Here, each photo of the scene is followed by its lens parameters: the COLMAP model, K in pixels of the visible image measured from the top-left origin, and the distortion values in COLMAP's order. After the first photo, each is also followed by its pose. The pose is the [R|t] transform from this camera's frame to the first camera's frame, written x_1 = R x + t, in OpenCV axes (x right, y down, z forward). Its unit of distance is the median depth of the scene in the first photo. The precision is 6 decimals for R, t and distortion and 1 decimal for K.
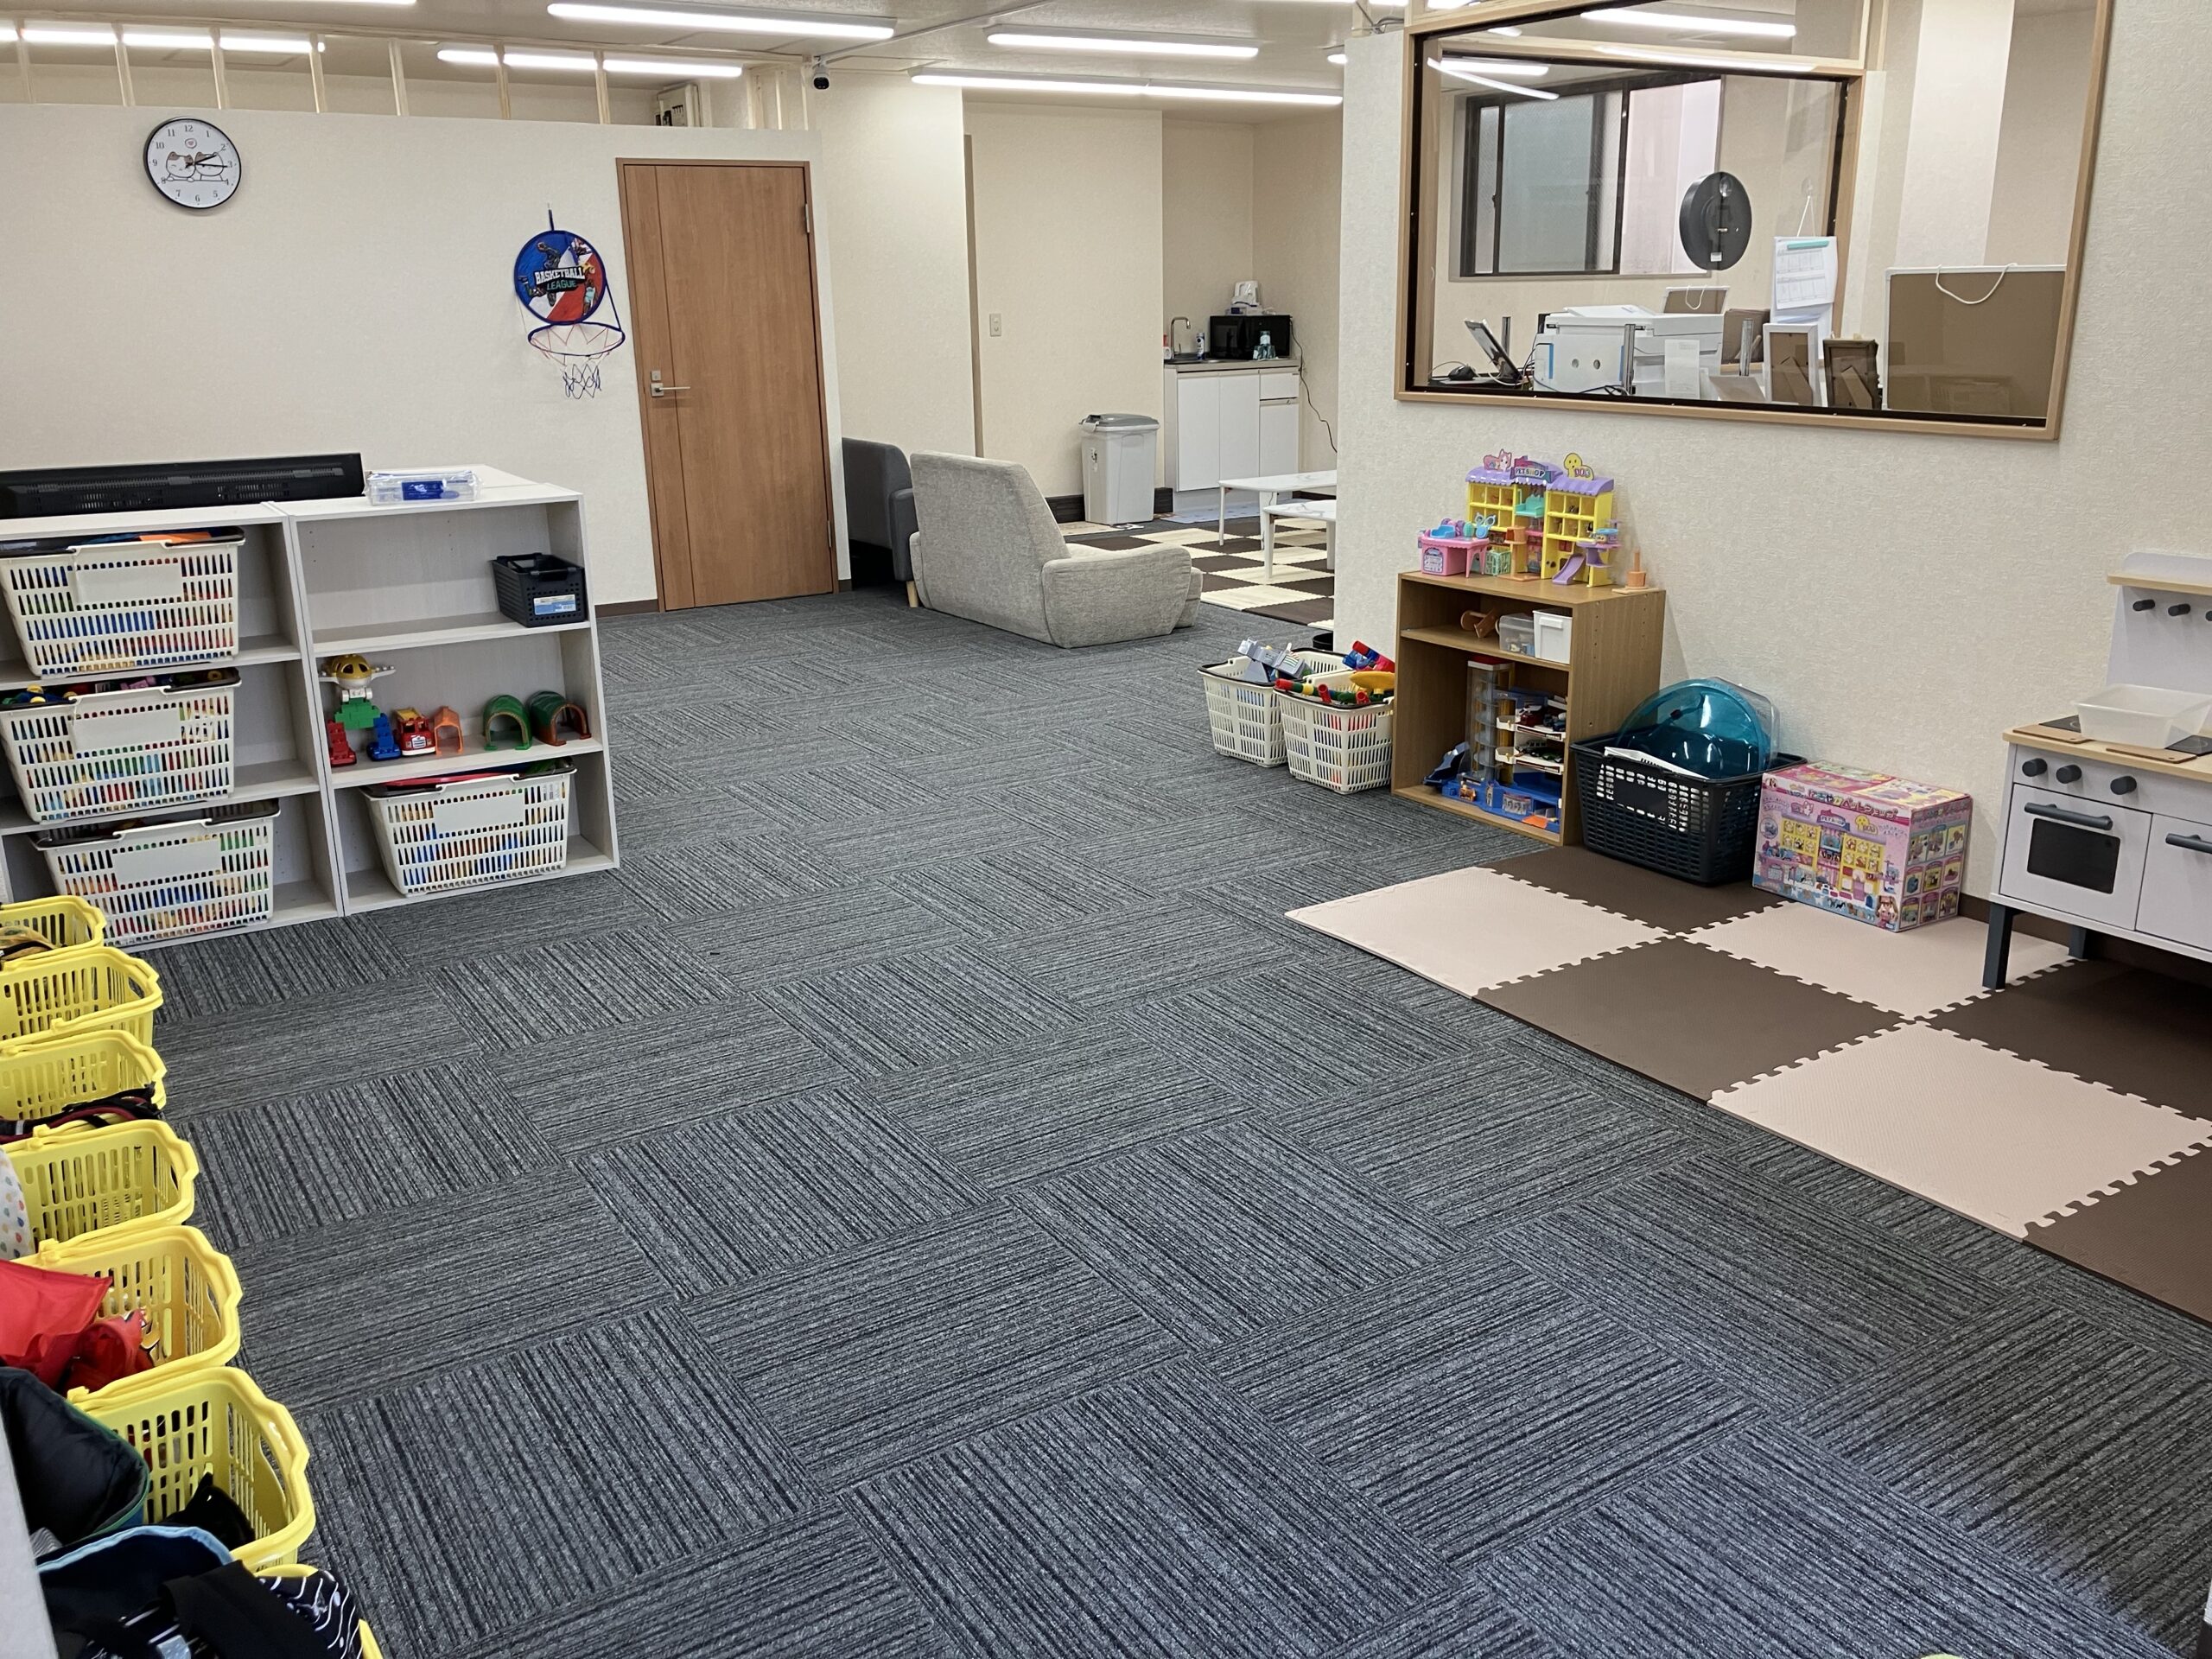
lens RADIAL K [[1798.0, 0, 1114.6], [0, 1798.0, 824.7], [0, 0, 1]] dist [0.039241, -0.040298]
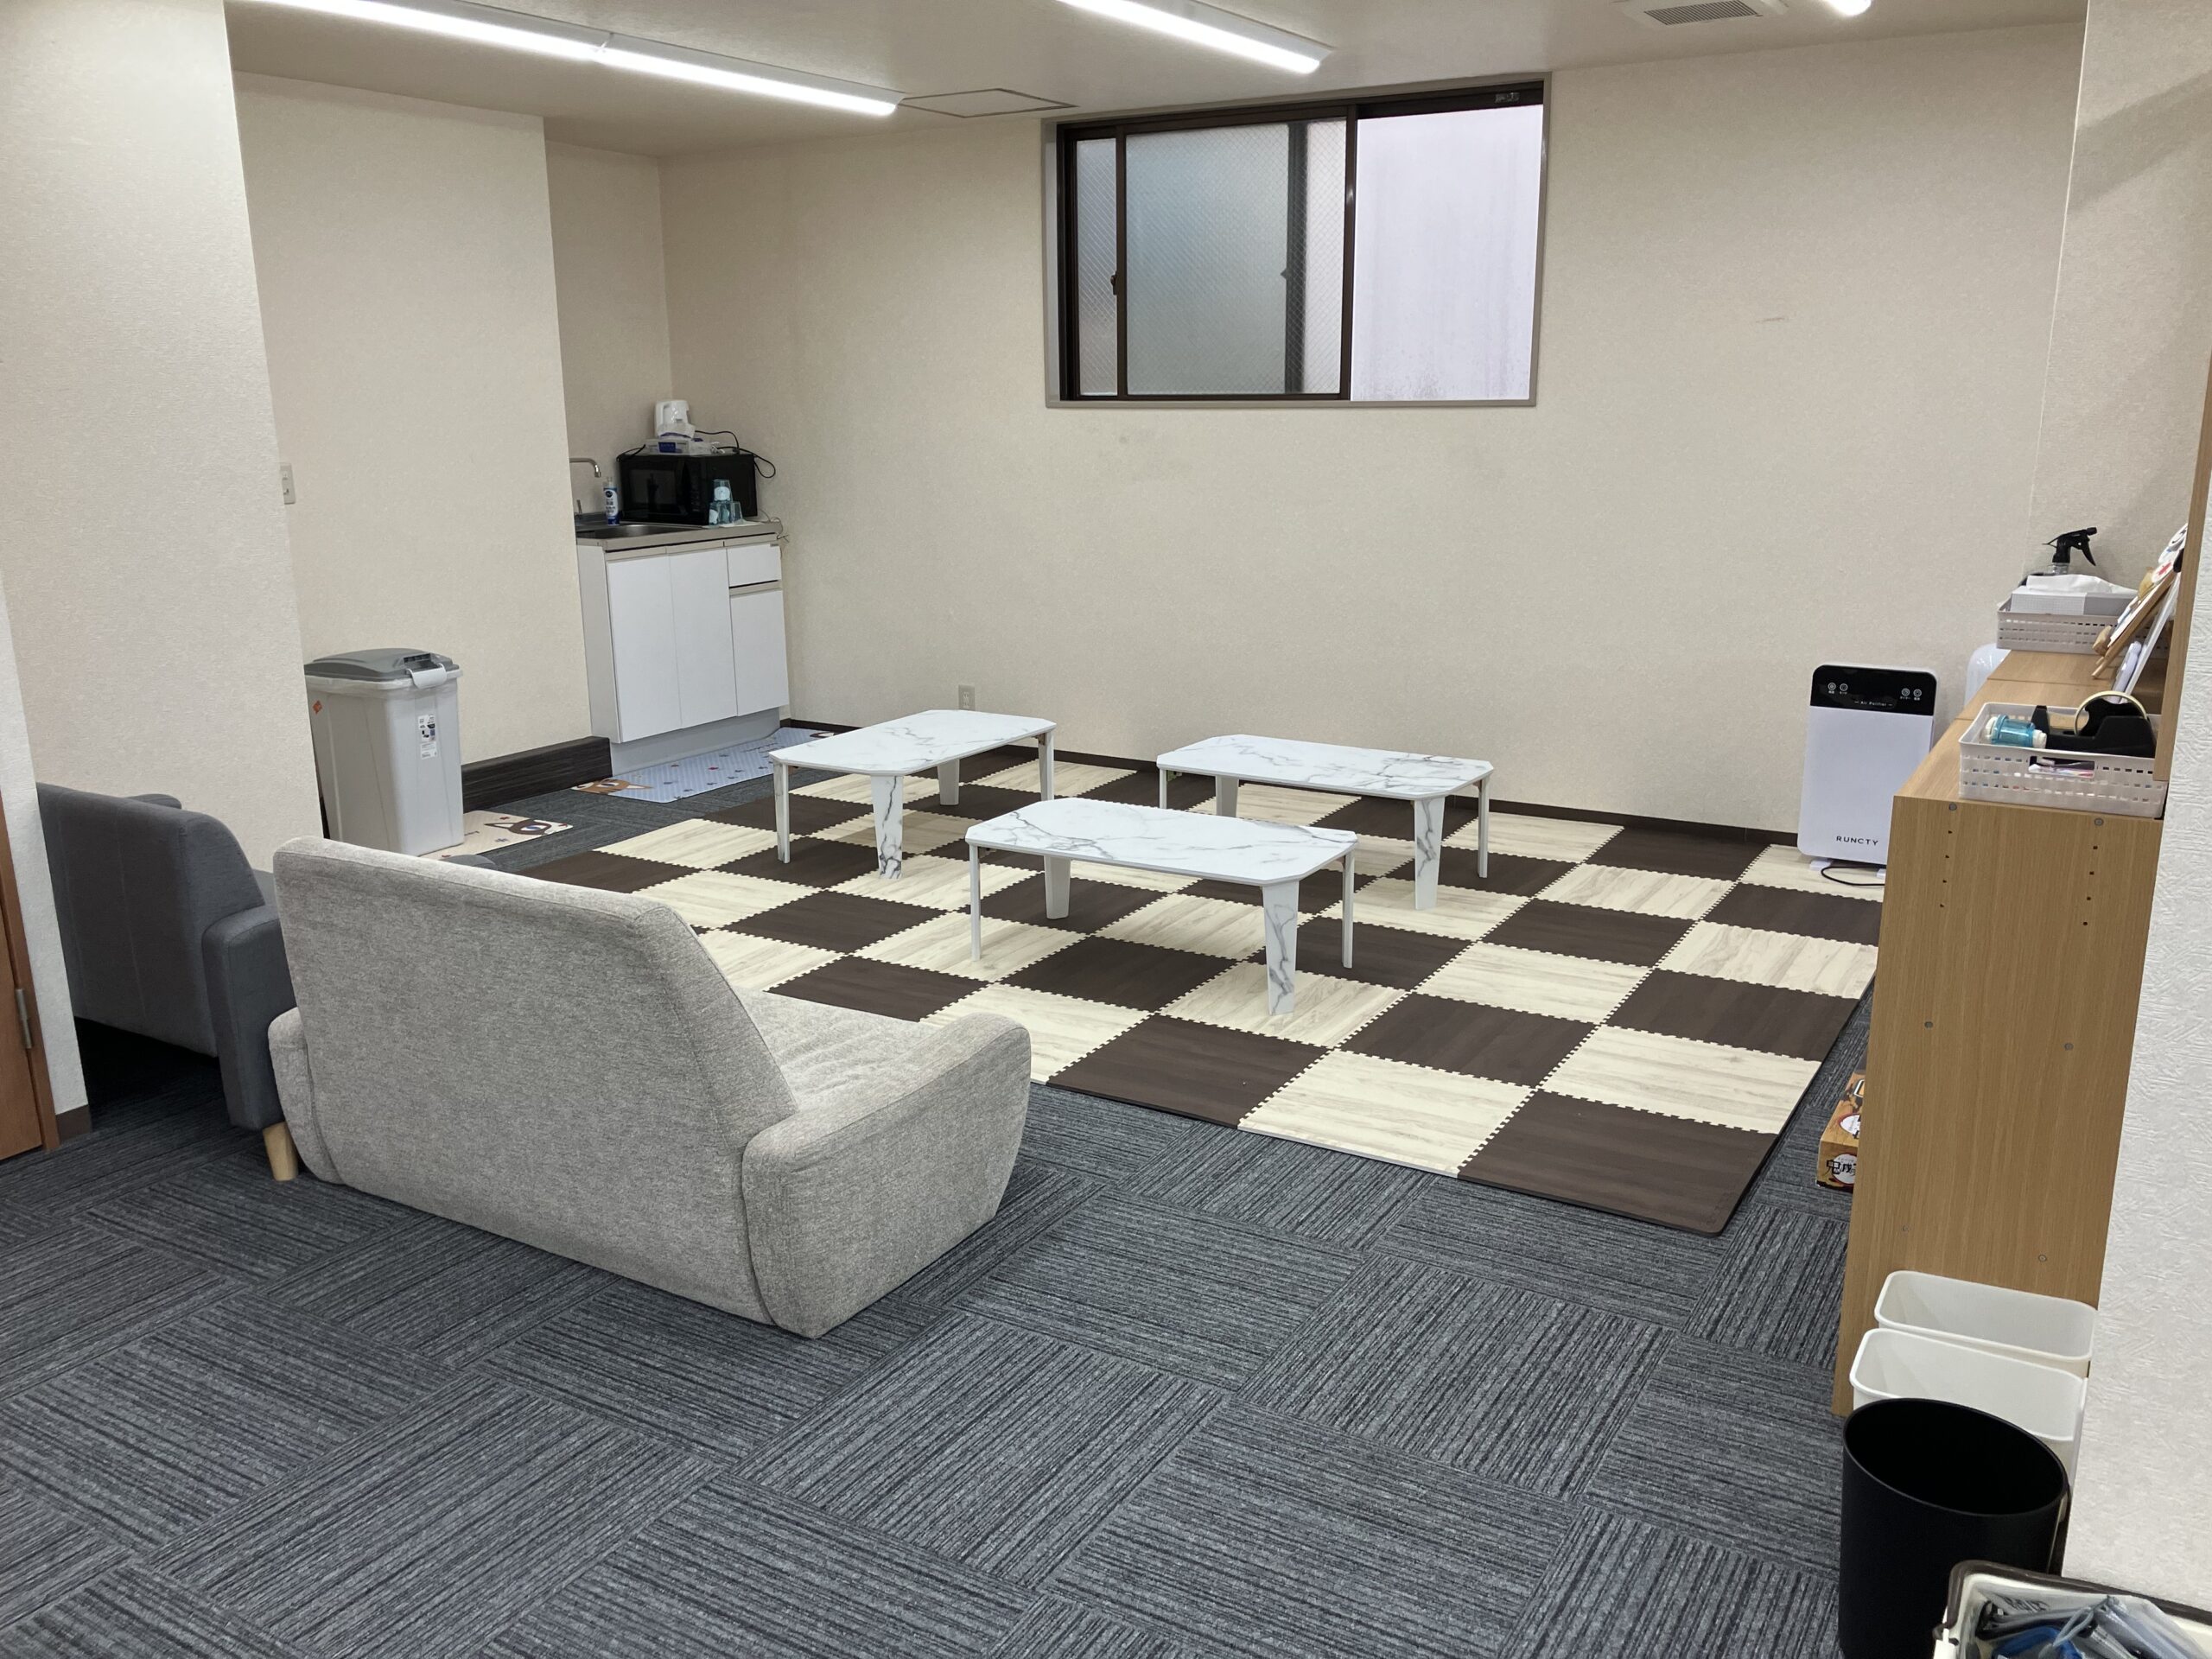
lens RADIAL K [[1821.3, 0, 1106.0], [0, 1821.3, 829.5], [0, 0, 1]] dist [0.032158, -0.007116]
pose [[0.899492, -0.101910, 0.424887, -0.211013], [0.123758, 0.992021, -0.024059, -0.314300], [-0.419045, 0.074224, 0.904926, 0.977530]]
